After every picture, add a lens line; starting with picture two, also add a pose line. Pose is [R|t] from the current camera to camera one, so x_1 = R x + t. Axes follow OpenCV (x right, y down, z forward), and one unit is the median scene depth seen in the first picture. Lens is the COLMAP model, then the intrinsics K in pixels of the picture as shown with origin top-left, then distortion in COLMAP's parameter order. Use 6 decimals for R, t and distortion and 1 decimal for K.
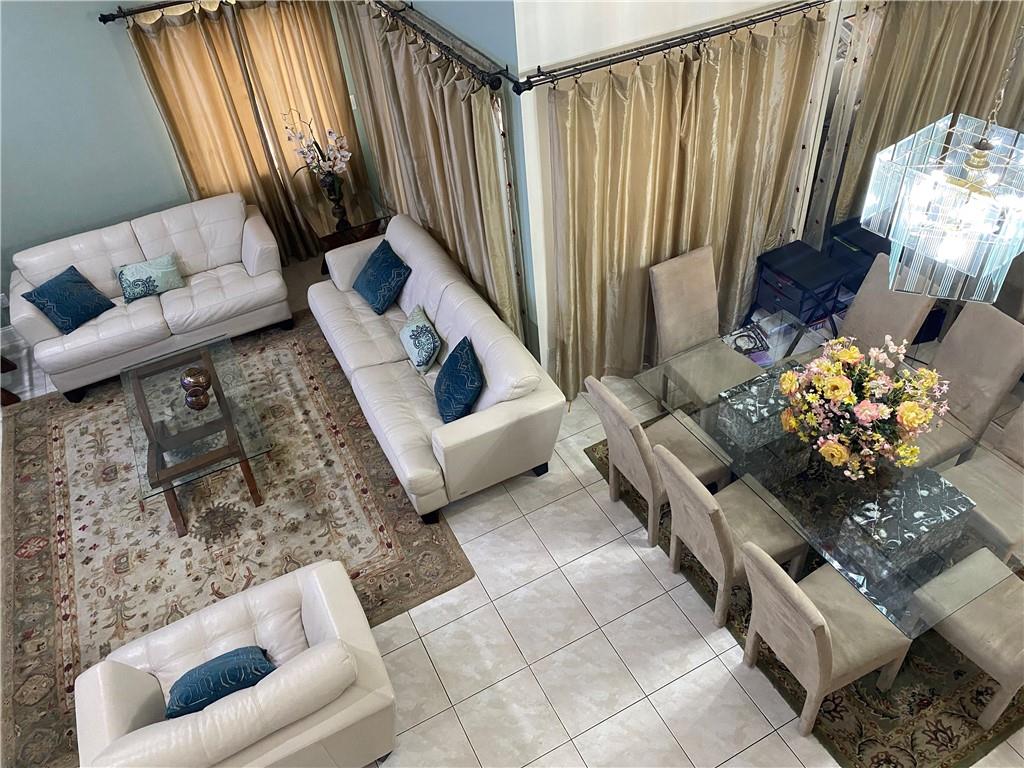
lens RADIAL K [[778.0, 0, 508.7], [0, 778.0, 377.8], [0, 0, 1]] dist [0.057051, -0.054425]
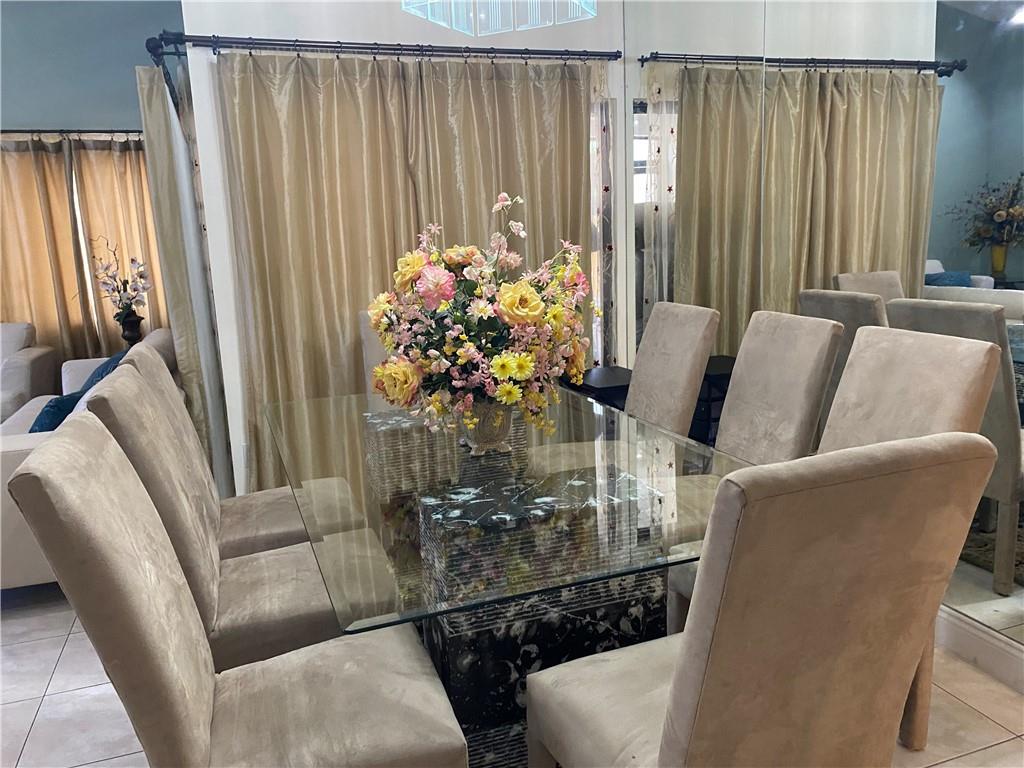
lens RADIAL K [[778.9, 0, 493.3], [0, 778.9, 376.0], [0, 0, 1]] dist [0.026808, -0.002695]
pose [[0.988743, 0.064678, -0.134920, 0.392639], [-0.123779, 0.860180, -0.494742, 0.254098], [0.084056, 0.505873, 0.858503, 0.376909]]
